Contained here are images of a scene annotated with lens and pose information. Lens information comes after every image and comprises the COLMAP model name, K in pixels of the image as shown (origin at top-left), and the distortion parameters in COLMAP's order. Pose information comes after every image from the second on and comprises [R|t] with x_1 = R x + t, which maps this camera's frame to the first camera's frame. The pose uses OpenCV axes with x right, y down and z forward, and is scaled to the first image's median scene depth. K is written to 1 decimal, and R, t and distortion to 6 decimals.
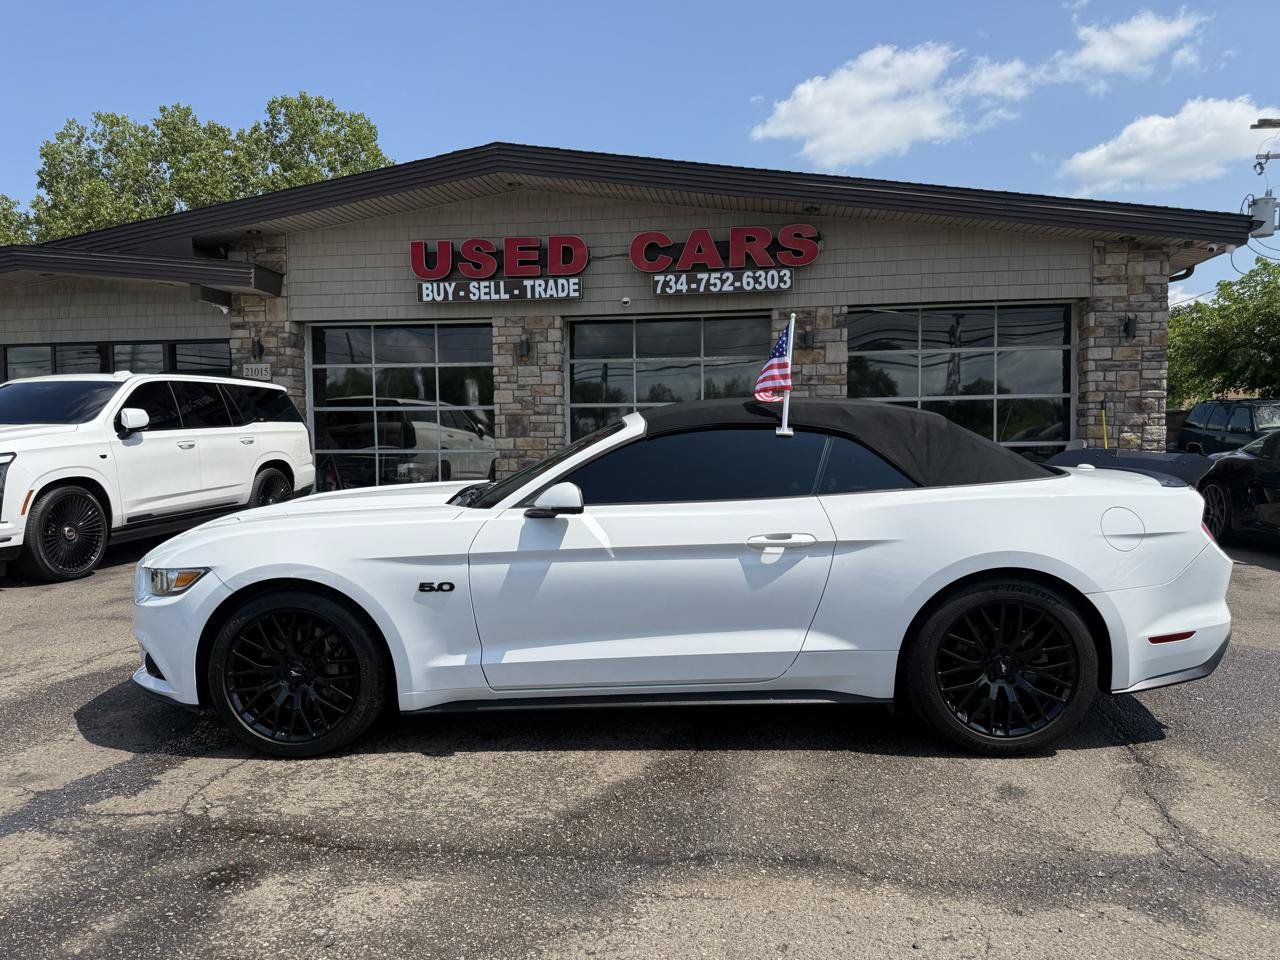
lens RADIAL K [[893.3, 0, 635.5], [0, 893.3, 499.4], [0, 0, 1]] dist [0.089877, -0.149430]
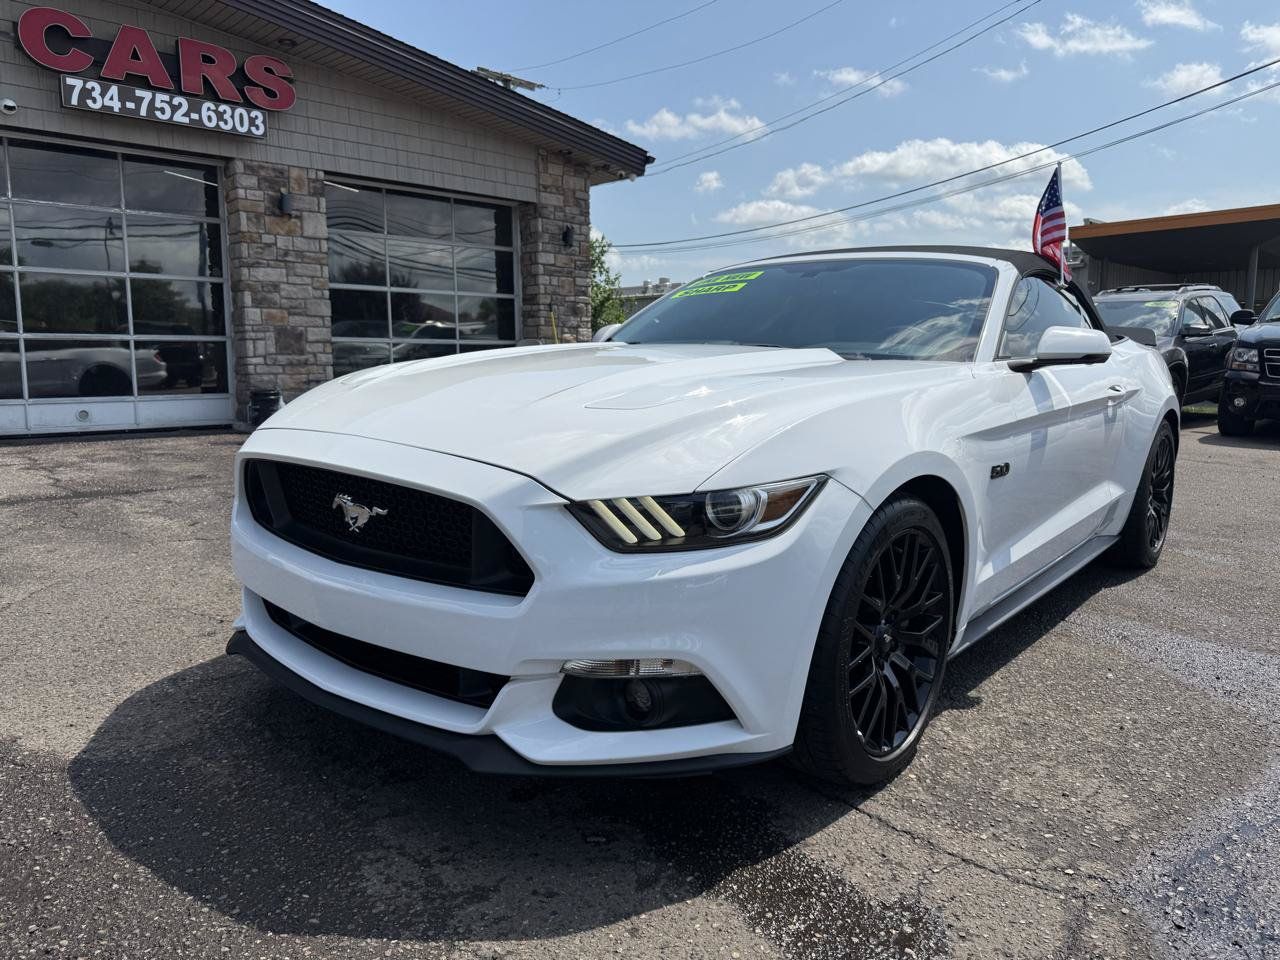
lens RADIAL K [[912.7, 0, 640.0], [0, 912.7, 480.0], [0, 0, 1]] dist [-0.004841, -0.004487]
pose [[0.633770, -0.087950, 0.768505, -0.258684], [0.032243, 0.995655, 0.087355, 0.008361], [-0.772849, -0.030584, 0.633853, 0.219155]]
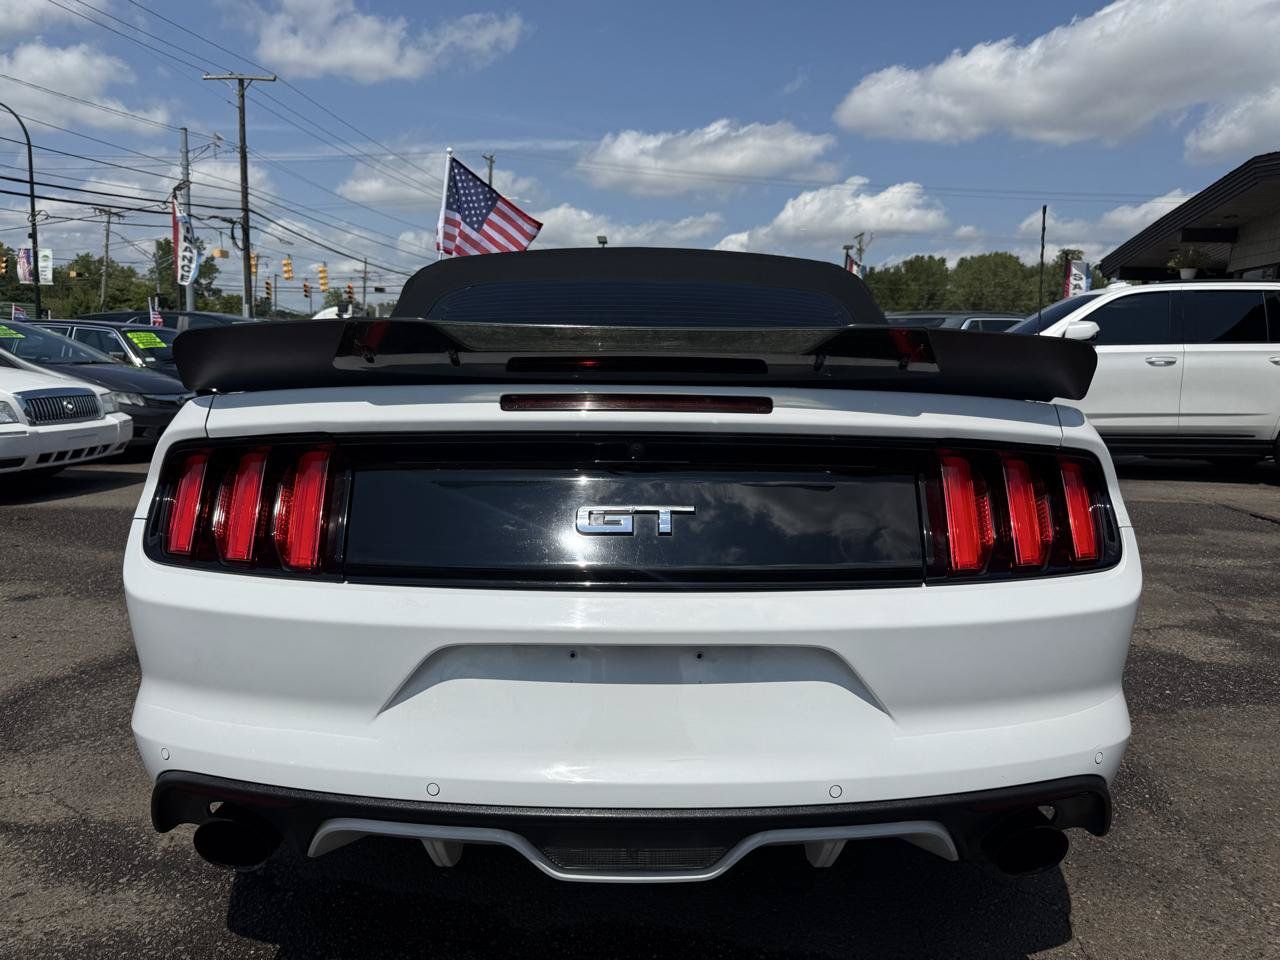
lens RADIAL K [[903.9, 0, 647.2], [0, 903.9, 482.7], [0, 0, 1]] dist [-0.000322, 0.034923]
pose [[0.041613, 0.146309, -0.988363, 0.306005], [-0.096565, 0.985178, 0.141772, -0.015208], [0.994456, 0.089542, 0.055125, 0.346167]]
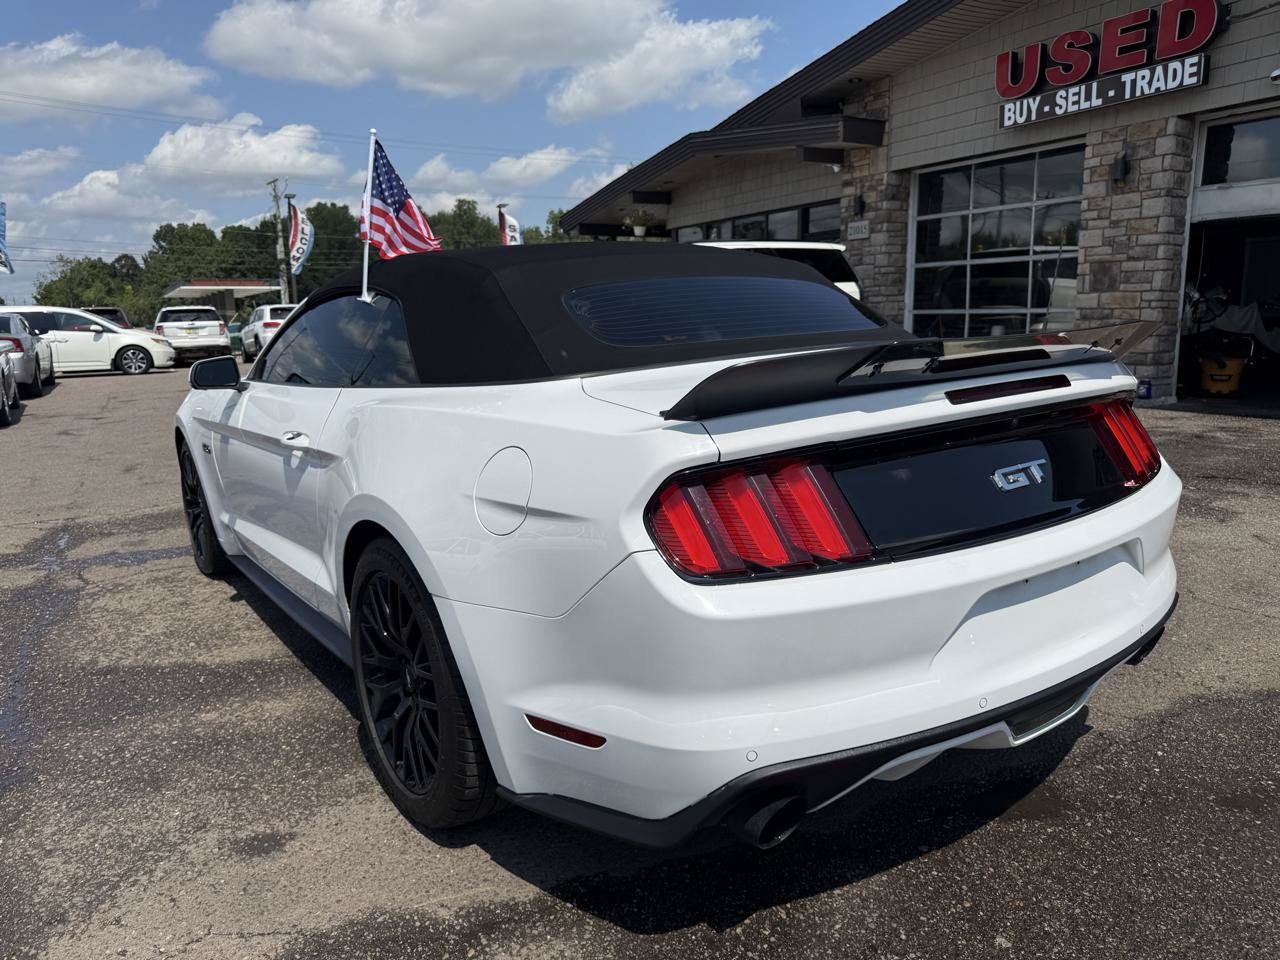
lens RADIAL K [[908.2, 0, 631.1], [0, 908.2, 489.4], [0, 0, 1]] dist [0.001186, -0.009223]
pose [[0.595787, 0.150081, -0.788995, 0.278789], [-0.035309, 0.986330, 0.160955, -0.014462], [0.802366, -0.068036, 0.592941, 0.217607]]
